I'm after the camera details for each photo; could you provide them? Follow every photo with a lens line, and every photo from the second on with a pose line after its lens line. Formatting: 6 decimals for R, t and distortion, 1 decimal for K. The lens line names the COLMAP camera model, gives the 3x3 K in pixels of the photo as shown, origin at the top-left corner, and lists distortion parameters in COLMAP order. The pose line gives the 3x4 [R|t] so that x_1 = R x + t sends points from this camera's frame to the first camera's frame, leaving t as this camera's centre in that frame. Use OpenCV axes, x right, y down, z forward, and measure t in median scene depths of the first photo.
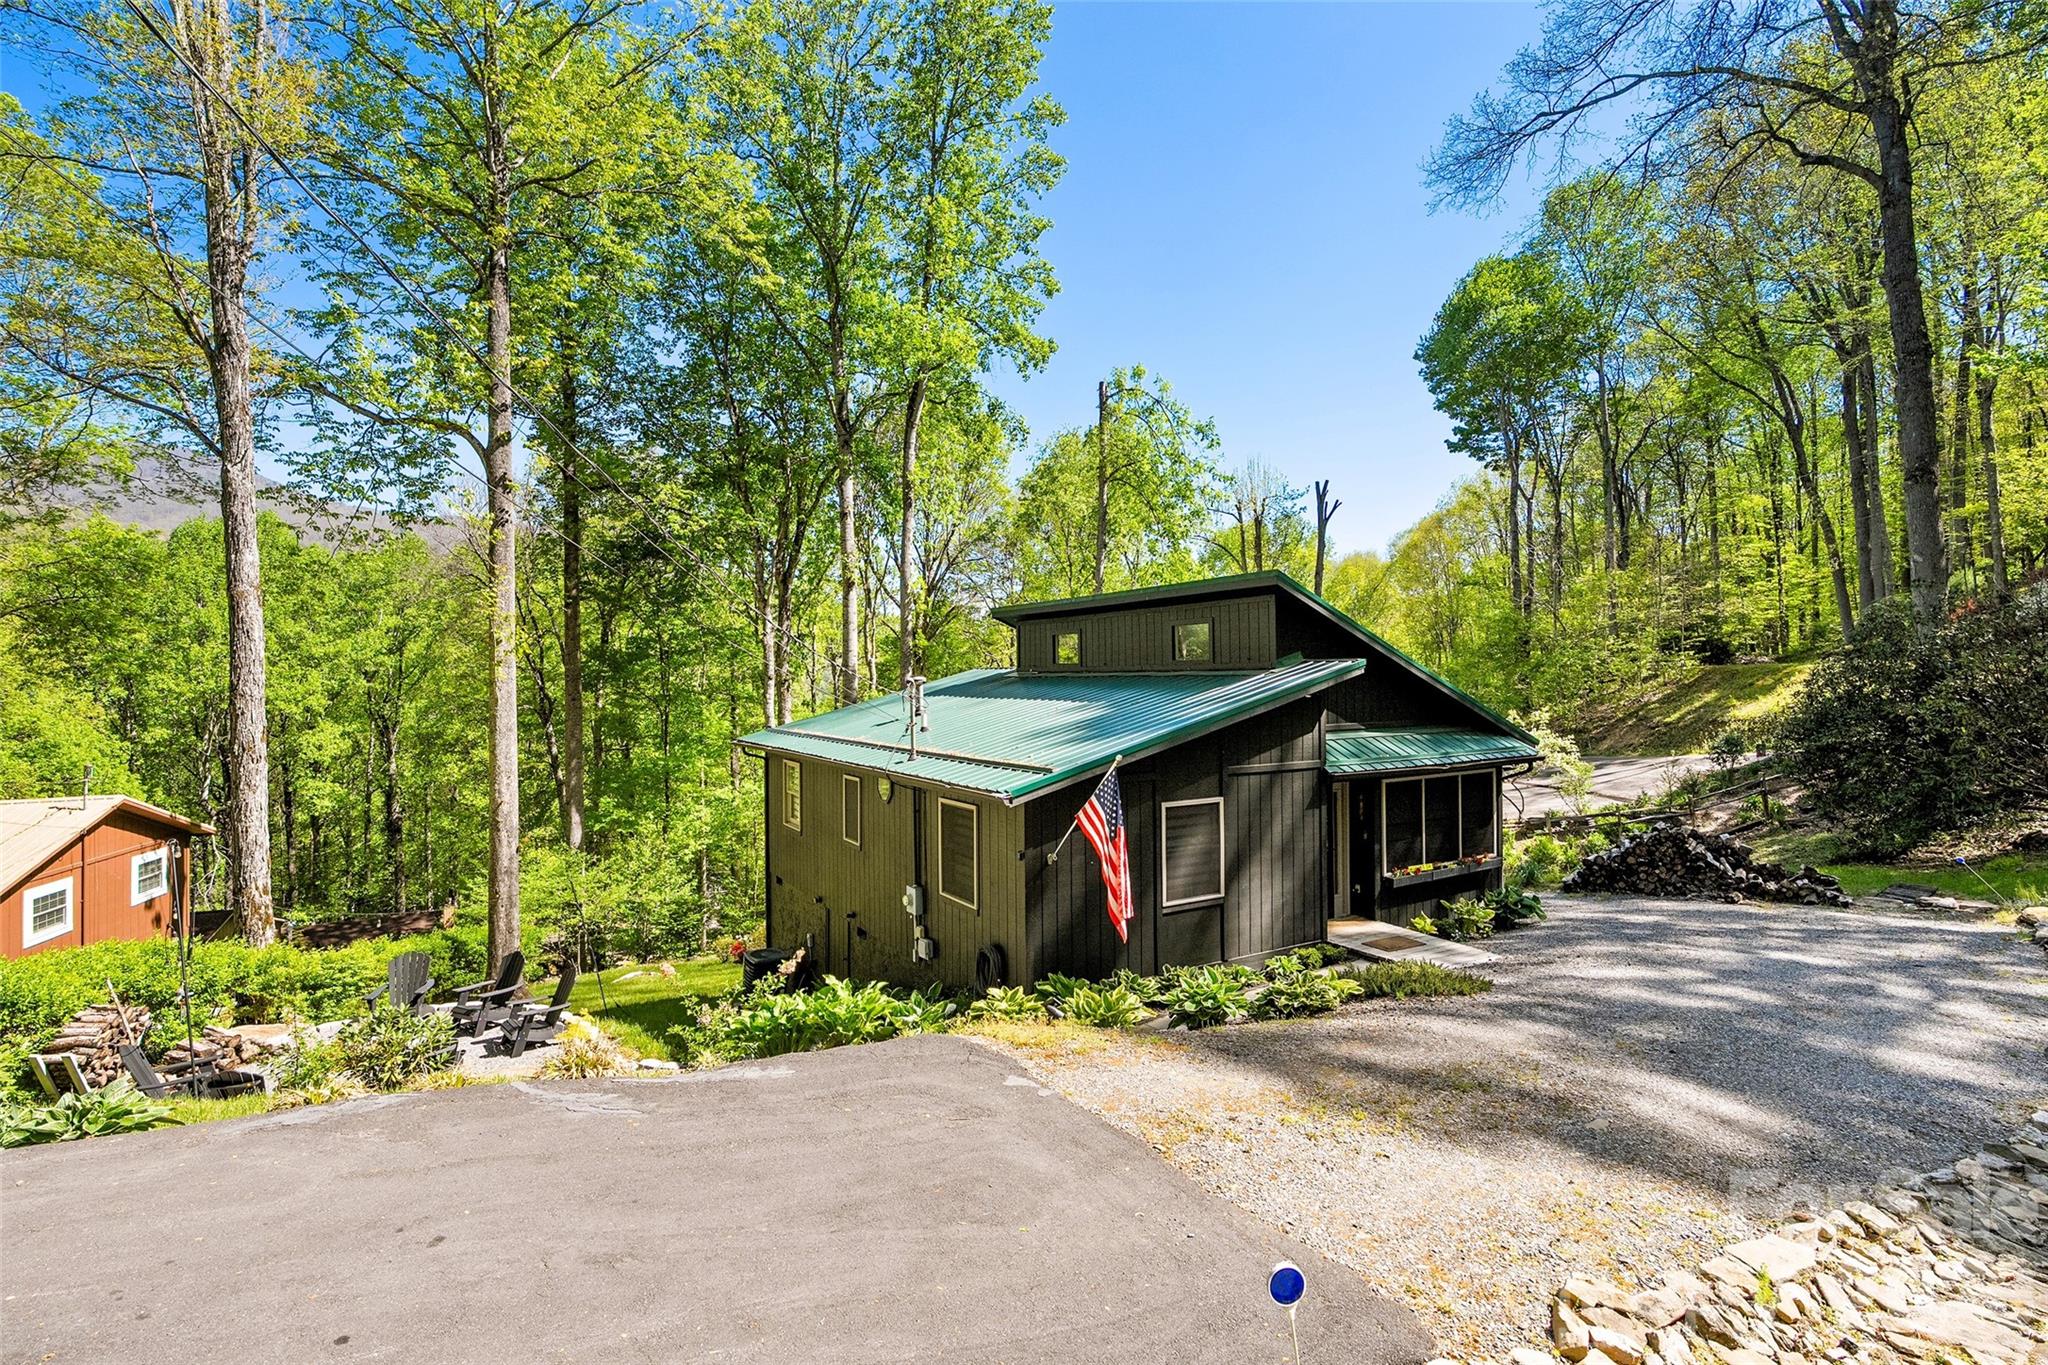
lens RADIAL K [[928.6, 0, 1024.0], [0, 928.6, 682.5], [0, 0, 1]] dist [-0.000212, 0.000023]
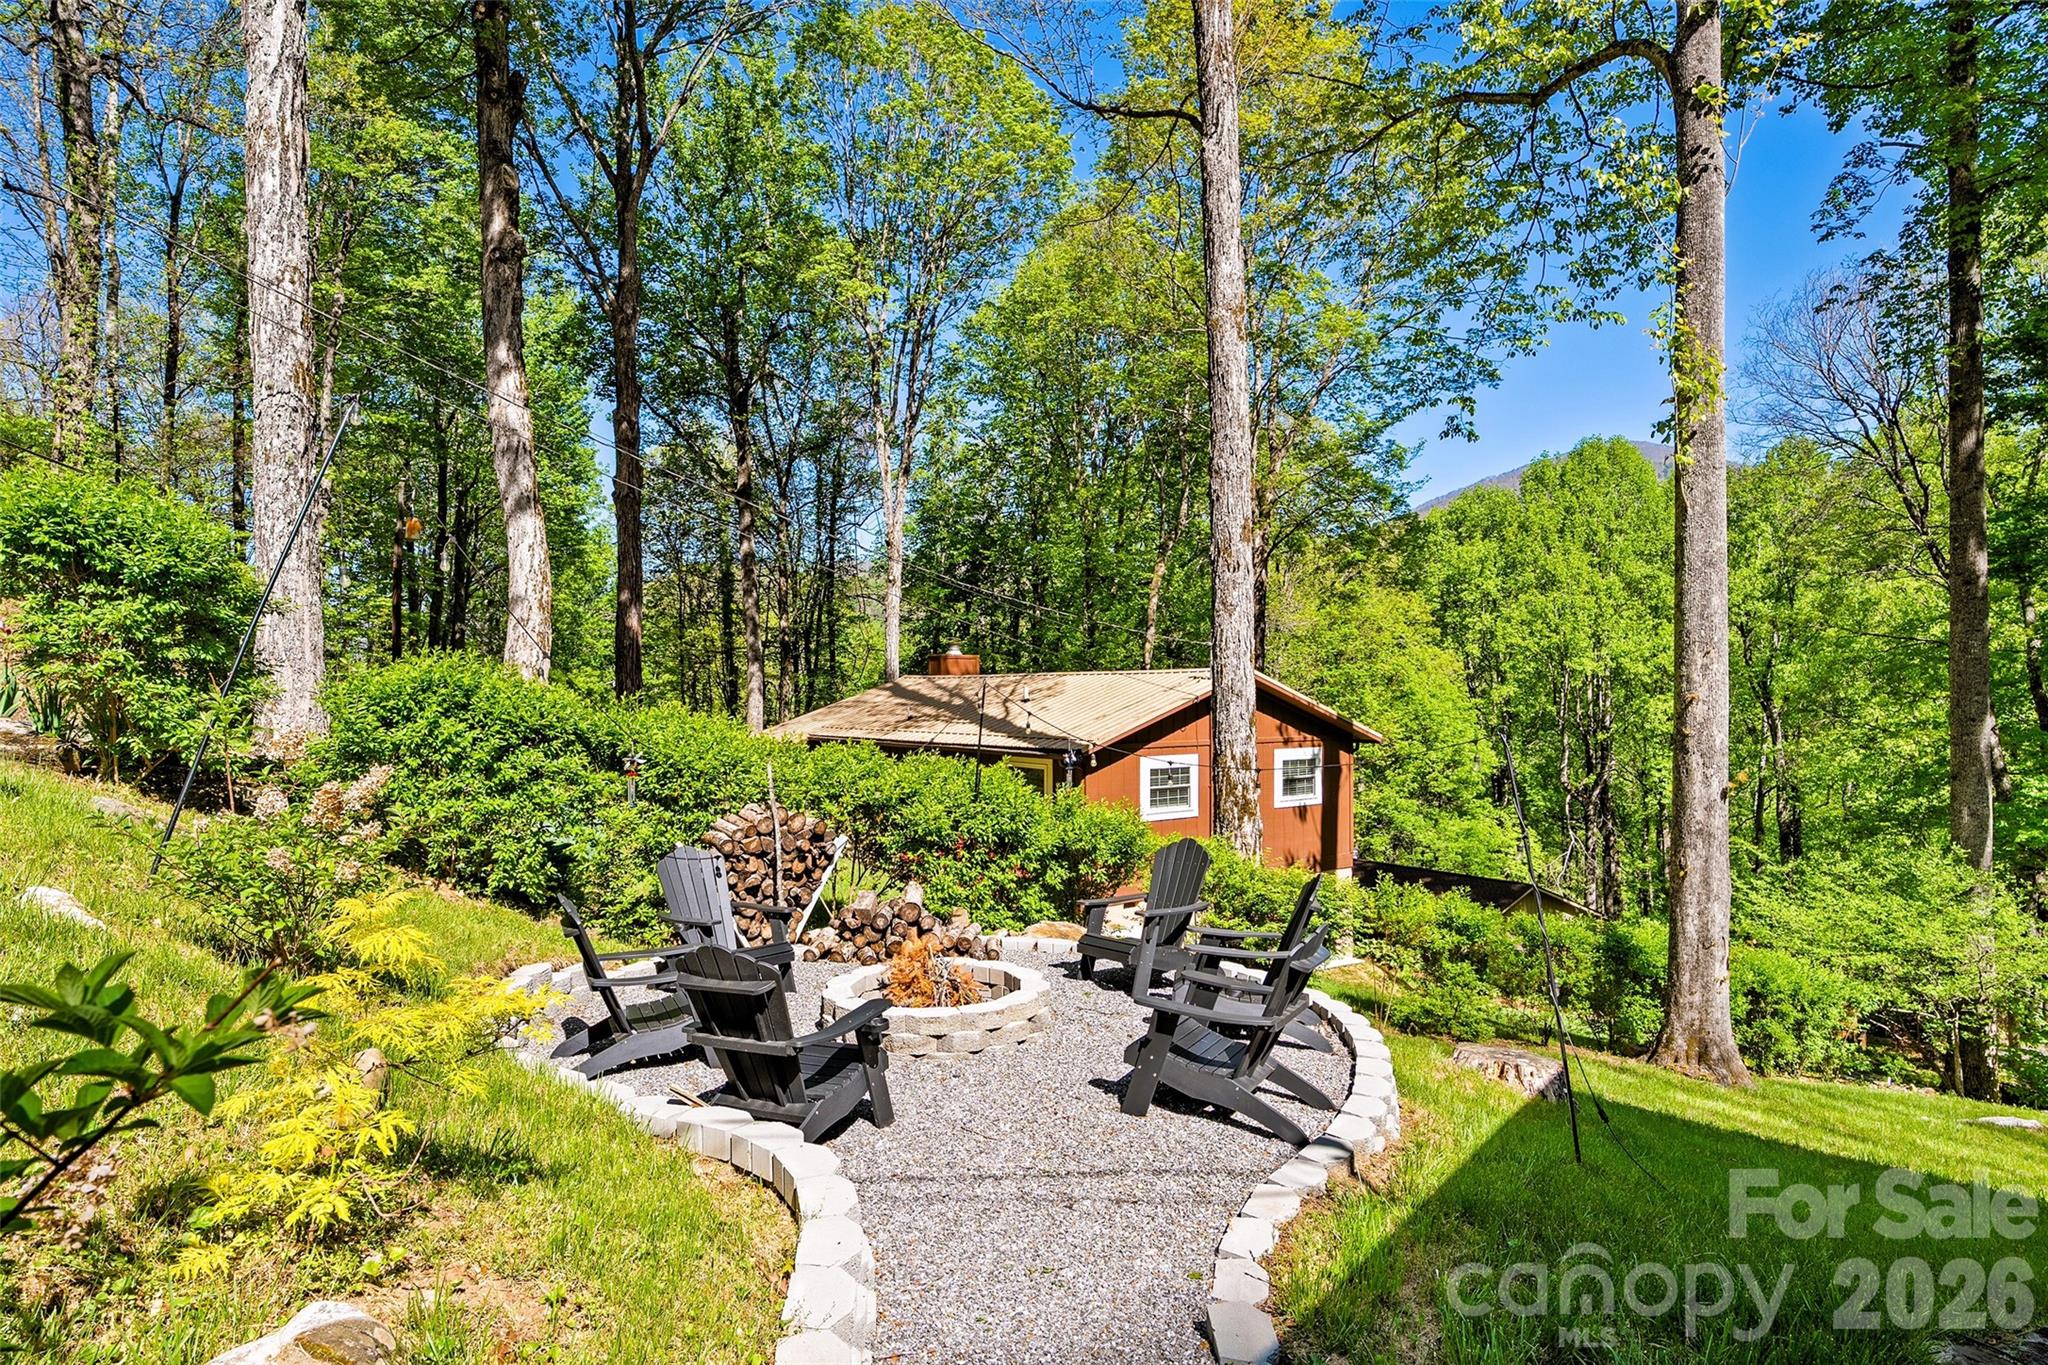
lens RADIAL K [[1115.3, 0, 1024.0], [0, 1115.3, 682.5], [0, 0, 1]] dist [0.003943, 0.000439]
pose [[0.321125, -0.002373, -0.947034, -0.095111], [-0.005404, 0.999976, -0.004337, 0.149392], [0.947021, 0.006510, 0.321105, 0.519282]]
